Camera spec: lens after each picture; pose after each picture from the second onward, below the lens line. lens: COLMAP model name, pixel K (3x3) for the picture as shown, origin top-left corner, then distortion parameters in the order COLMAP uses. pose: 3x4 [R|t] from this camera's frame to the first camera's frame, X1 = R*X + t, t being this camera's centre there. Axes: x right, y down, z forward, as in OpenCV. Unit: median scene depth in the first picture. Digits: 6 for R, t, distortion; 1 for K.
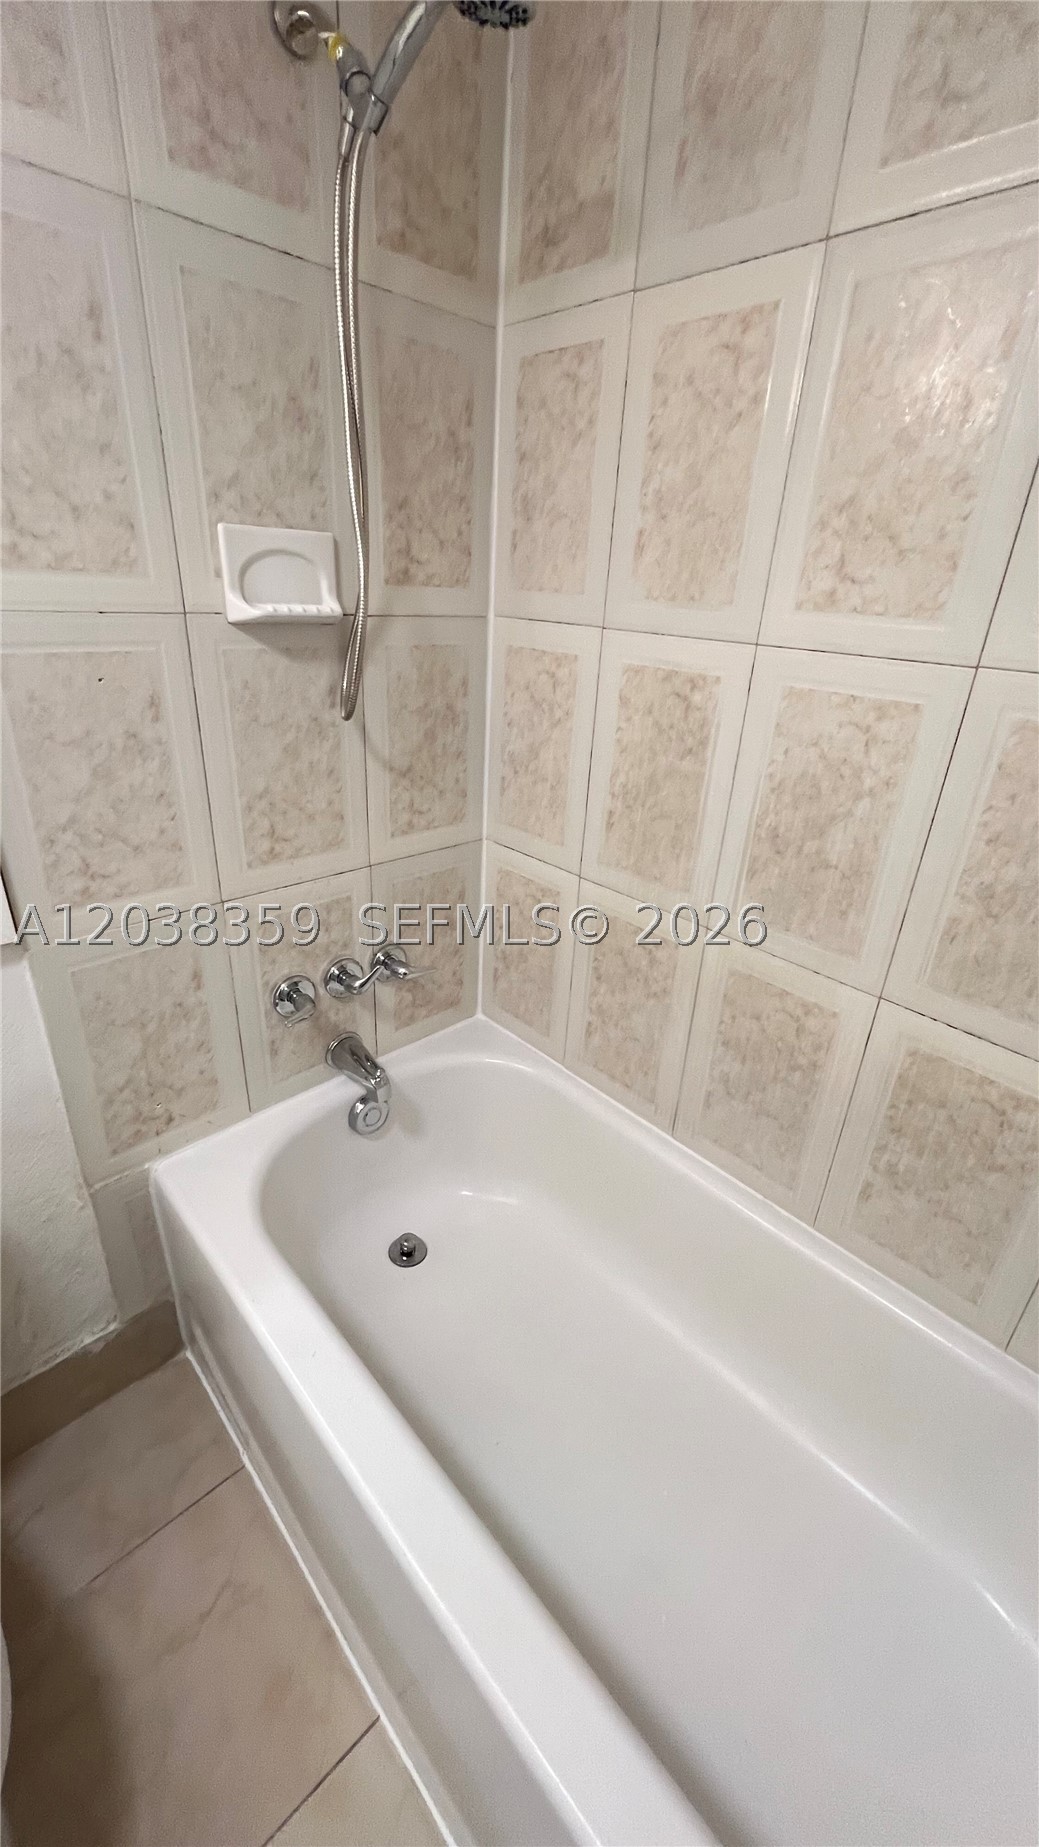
lens RADIAL K [[734.9, 0, 521.4], [0, 734.9, 920.8], [0, 0, 1]] dist [0.001759, -0.000851]
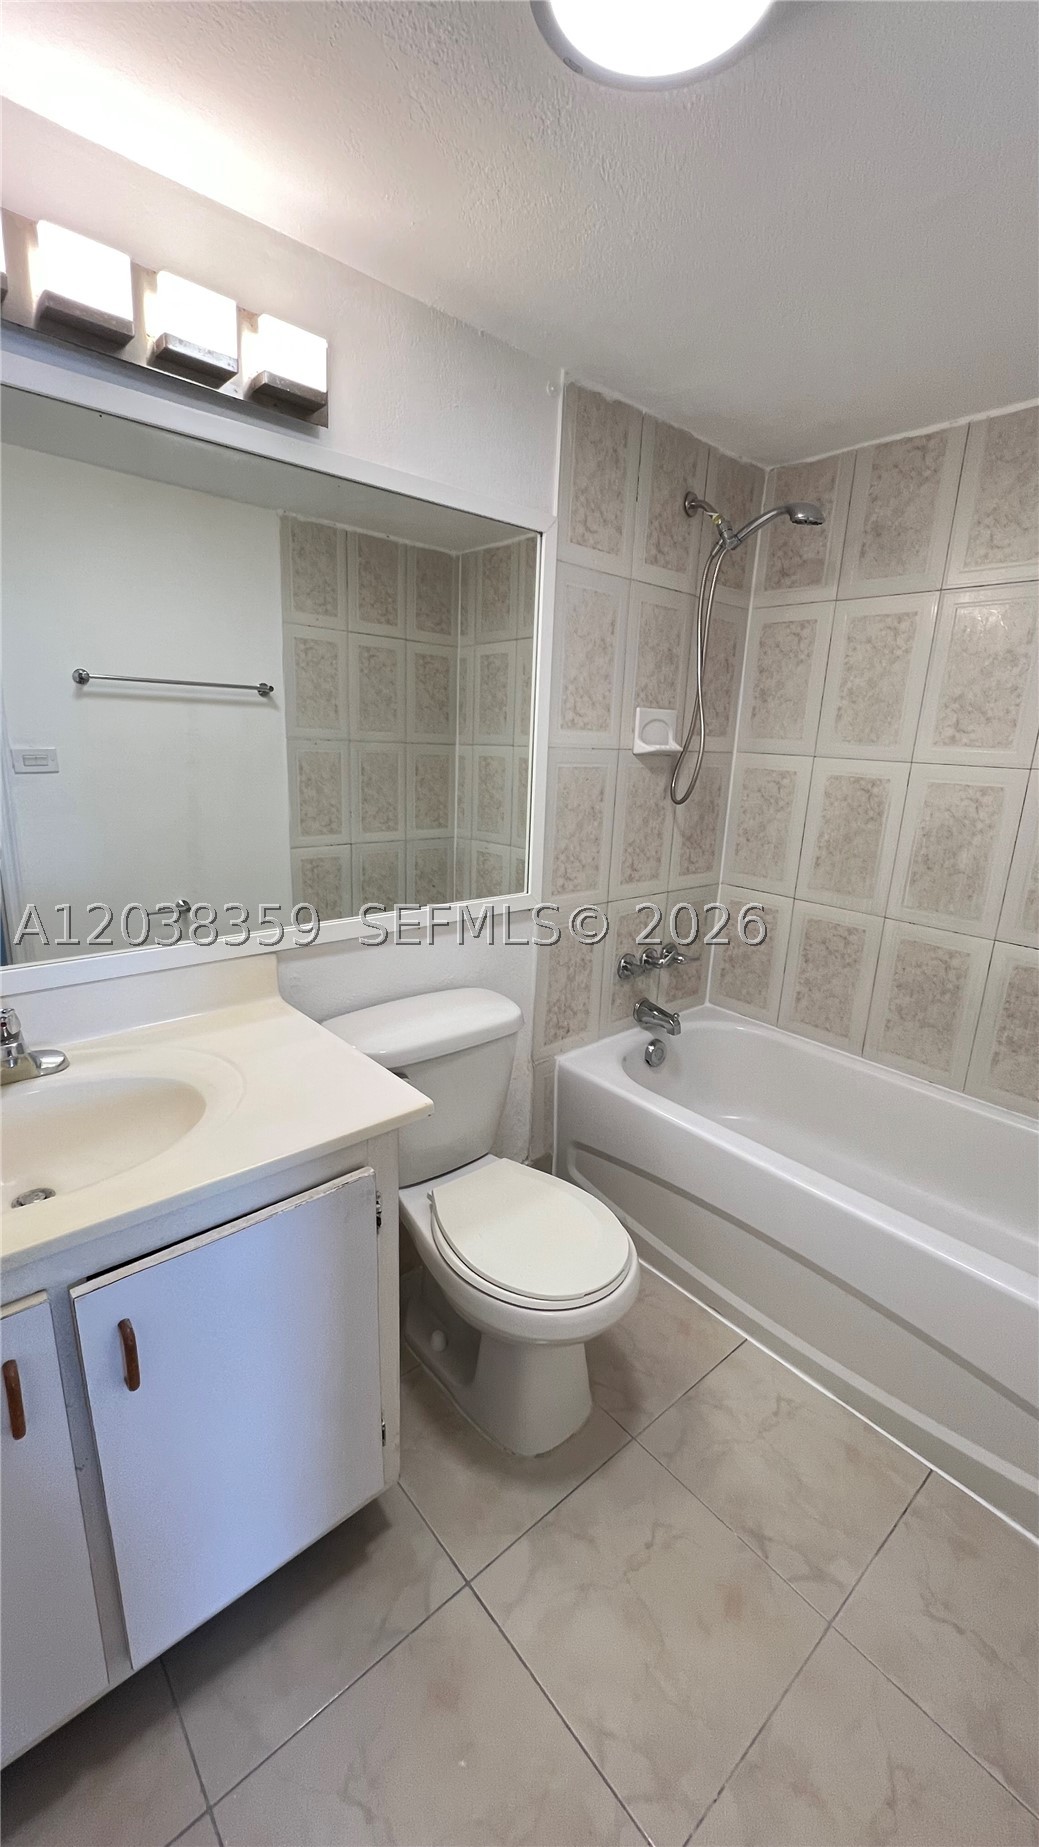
lens RADIAL K [[738.0, 0, 519.7], [0, 738.0, 923.9], [0, 0, 1]] dist [-0.004230, -0.000004]
pose [[0.998982, 0.003329, -0.044987, -0.569371], [-0.011358, 0.983709, -0.179407, 0.370768], [0.043657, 0.179735, 0.982746, -0.808717]]
